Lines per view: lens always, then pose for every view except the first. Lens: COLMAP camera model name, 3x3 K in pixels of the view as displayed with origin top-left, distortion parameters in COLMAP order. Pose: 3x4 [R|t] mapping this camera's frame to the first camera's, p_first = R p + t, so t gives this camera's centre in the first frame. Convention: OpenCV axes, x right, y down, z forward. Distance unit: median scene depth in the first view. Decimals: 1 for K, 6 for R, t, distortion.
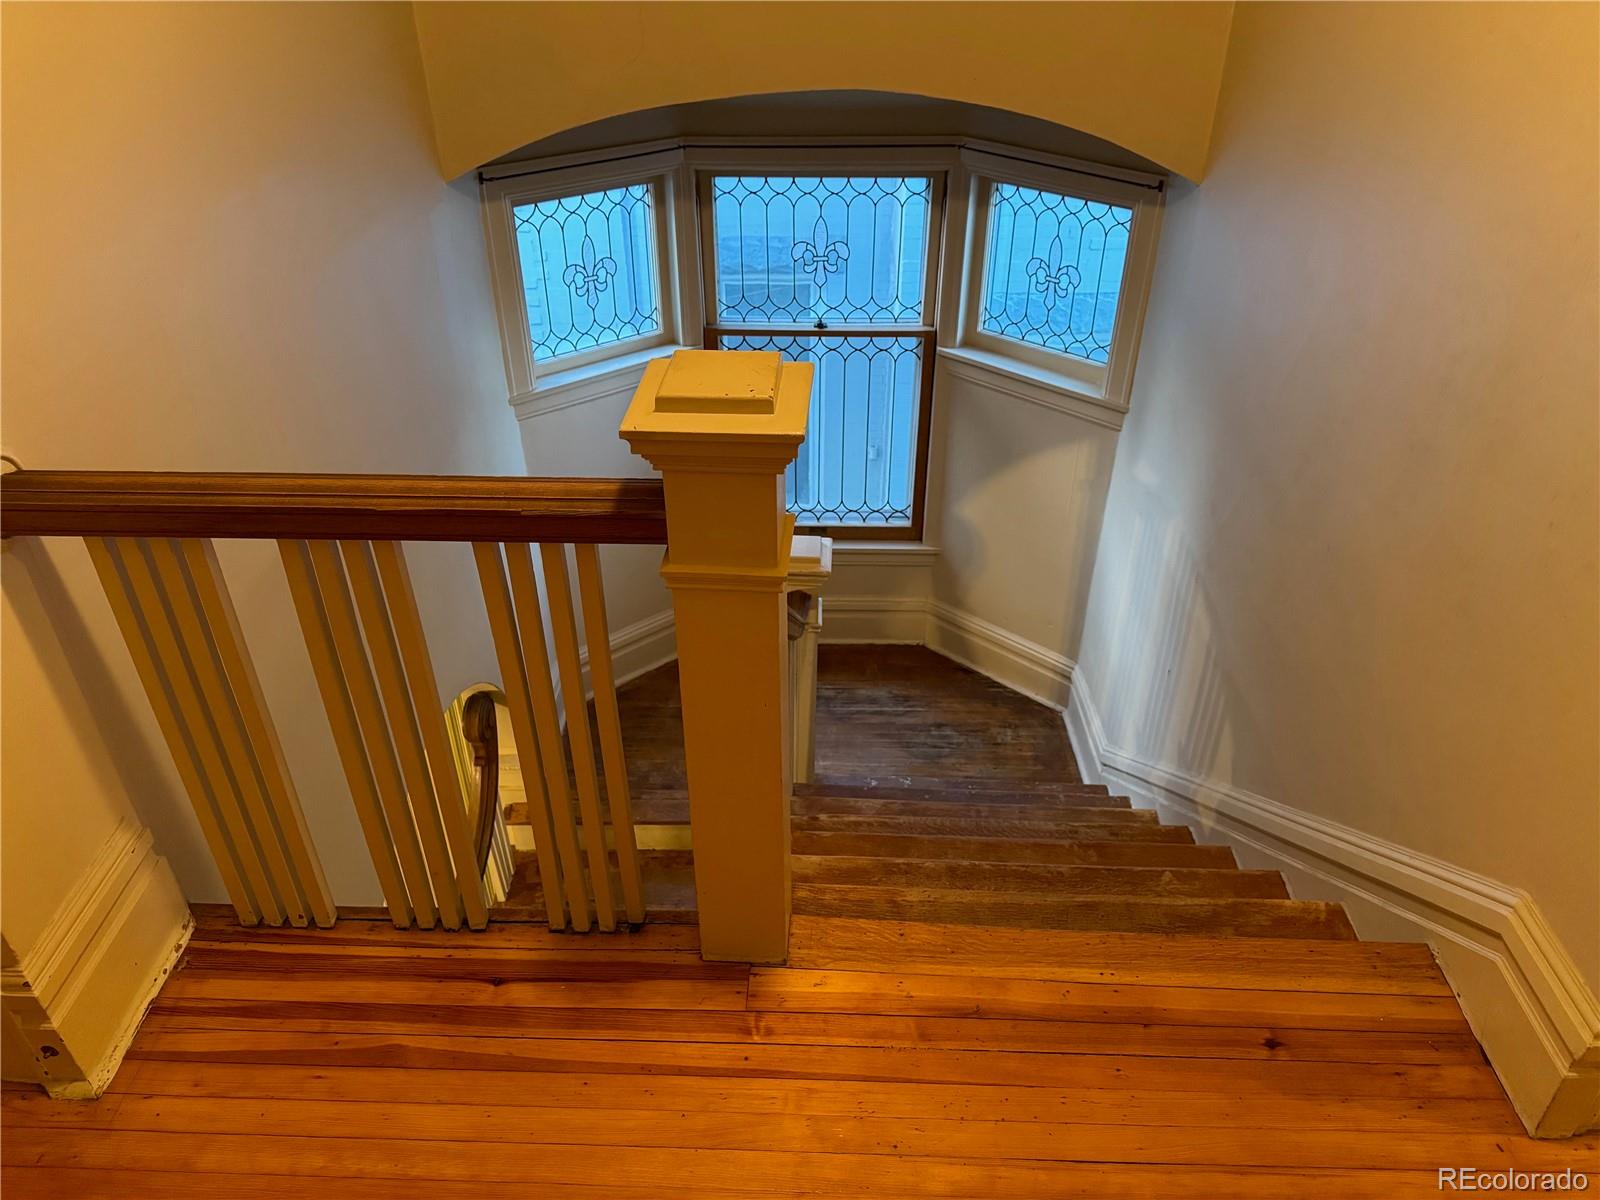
lens RADIAL K [[1127.8, 0, 810.5], [0, 1127.8, 606.4], [0, 0, 1]] dist [0.046374, -0.046224]
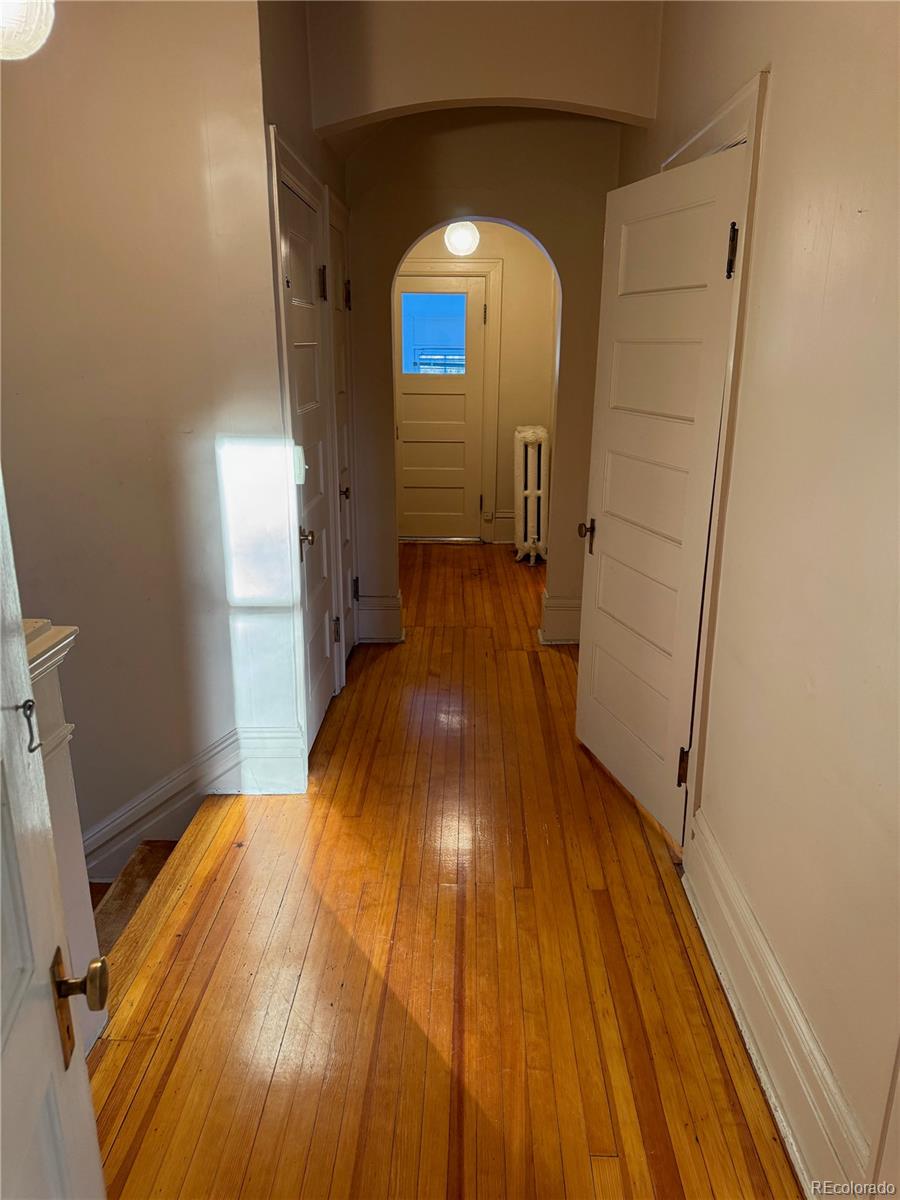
lens RADIAL K [[845.9, 0, 450.4], [0, 845.9, 601.6], [0, 0, 1]] dist [0.046374, -0.046224]
pose [[-0.006783, -0.288445, 0.957472, -0.724750], [0.563204, 0.790084, 0.242008, -0.099520], [-0.826290, 0.540894, 0.157094, 0.136094]]
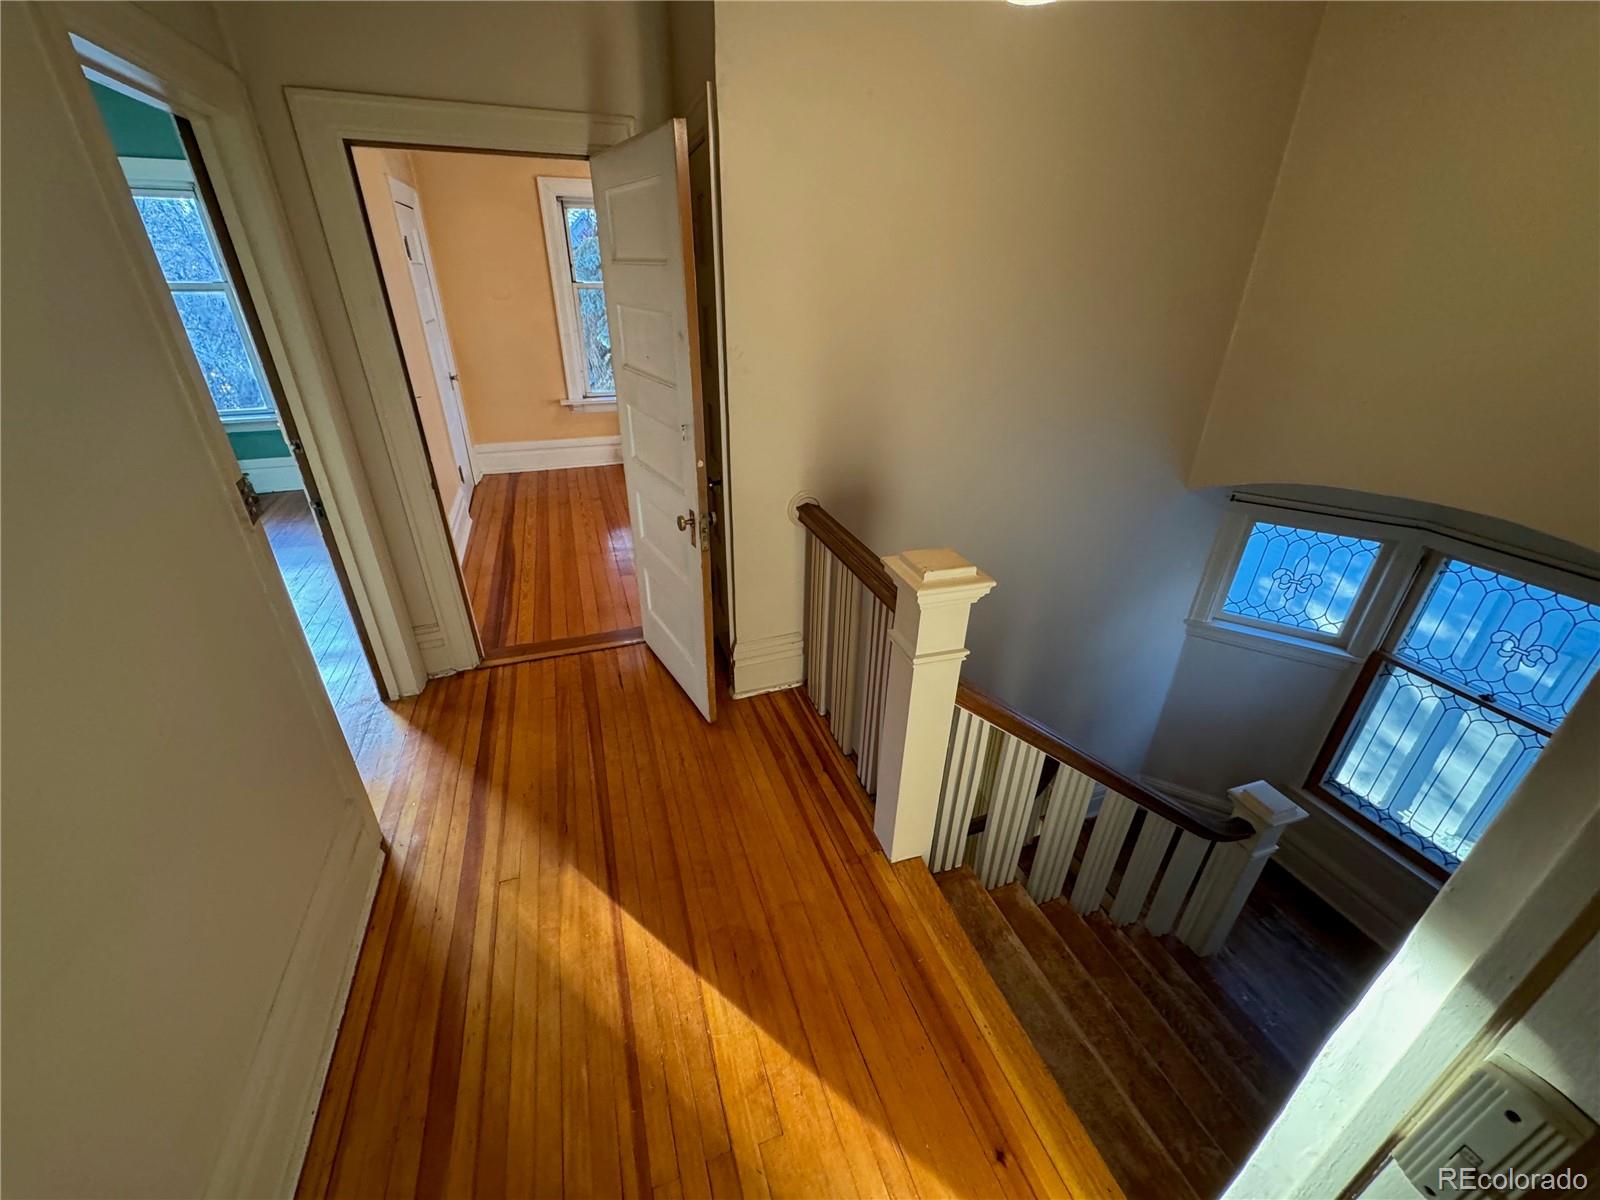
lens RADIAL K [[644.2, 0, 795.0], [0, 644.2, 595.6], [0, 0, 1]] dist [-0.000917, 0.000593]
pose [[0.353247, 0.426536, -0.832637, 0.498936], [-0.540306, 0.819592, 0.190628, -0.137734], [0.763732, 0.382540, 0.519978, 0.105490]]
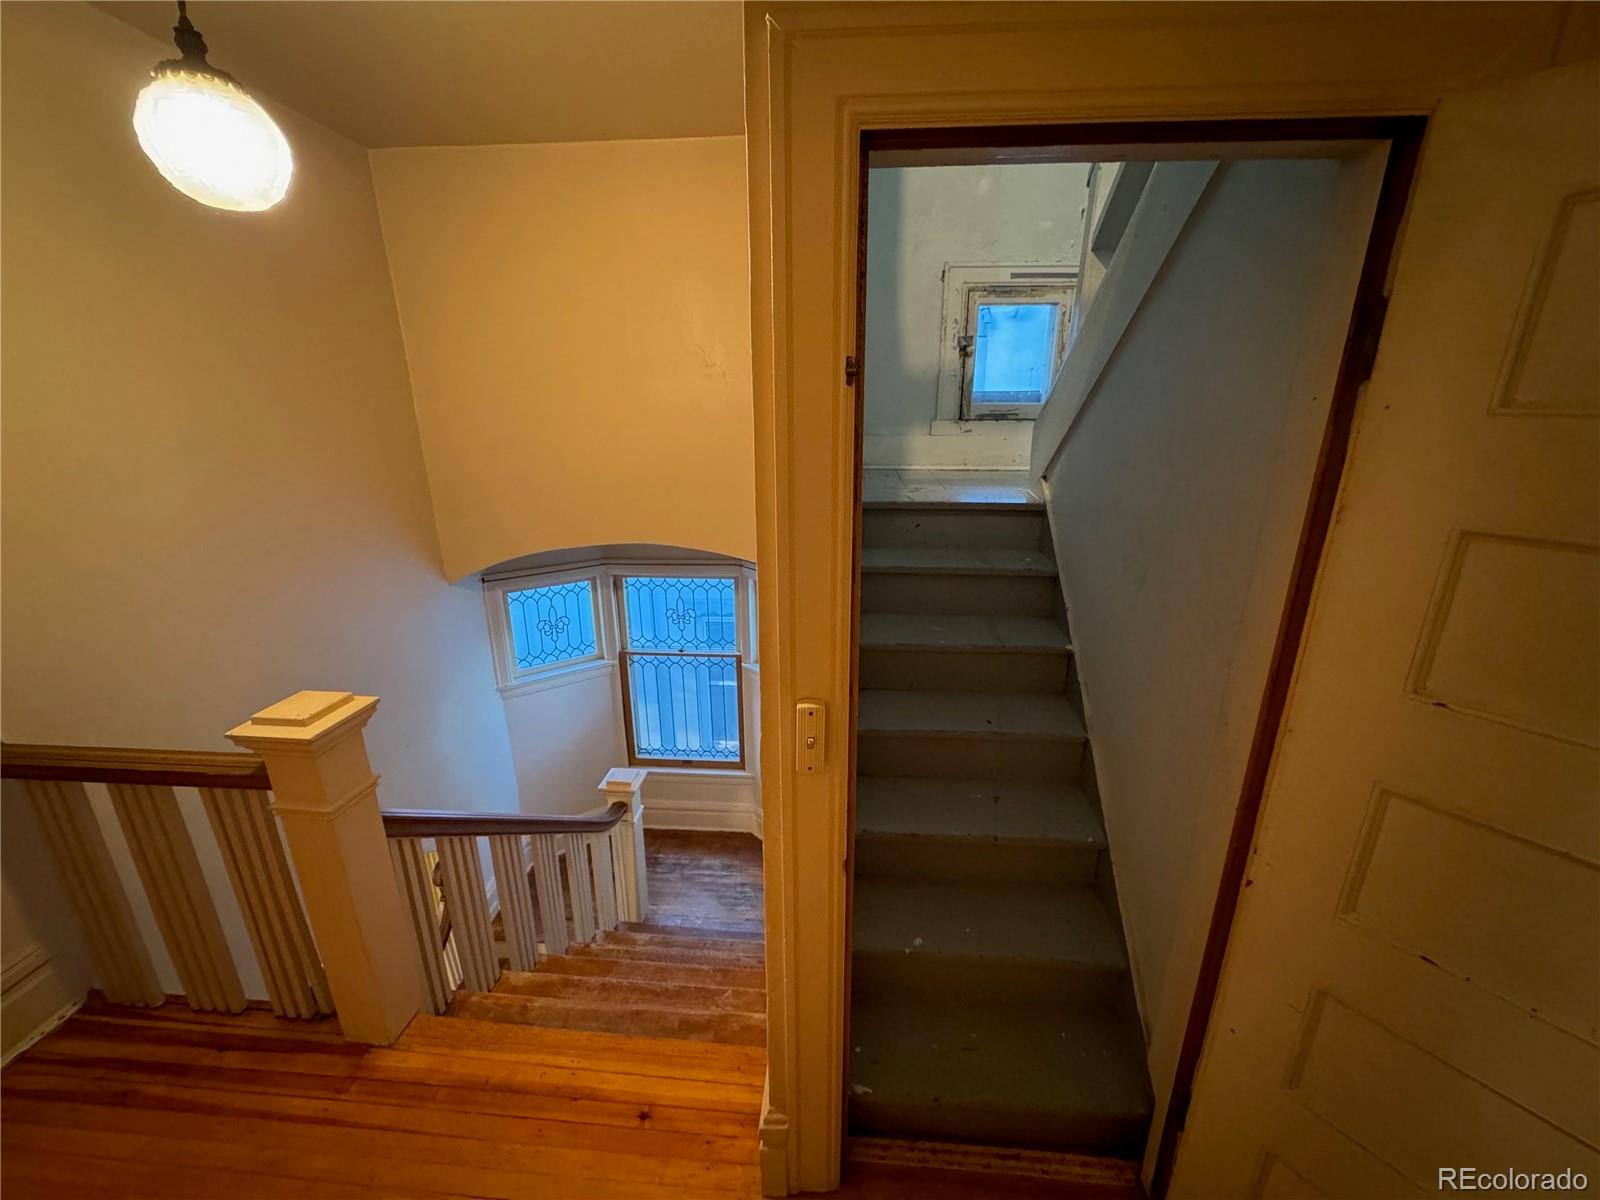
lens RADIAL K [[644.2, 0, 801.8], [0, 644.2, 598.7], [0, 0, 1]] dist [-0.000917, 0.000593]
pose [[0.998374, 0.008235, -0.056411, 0.497224], [-0.024516, 0.955361, -0.294423, -0.040858], [0.051468, 0.295328, 0.954009, -0.059551]]
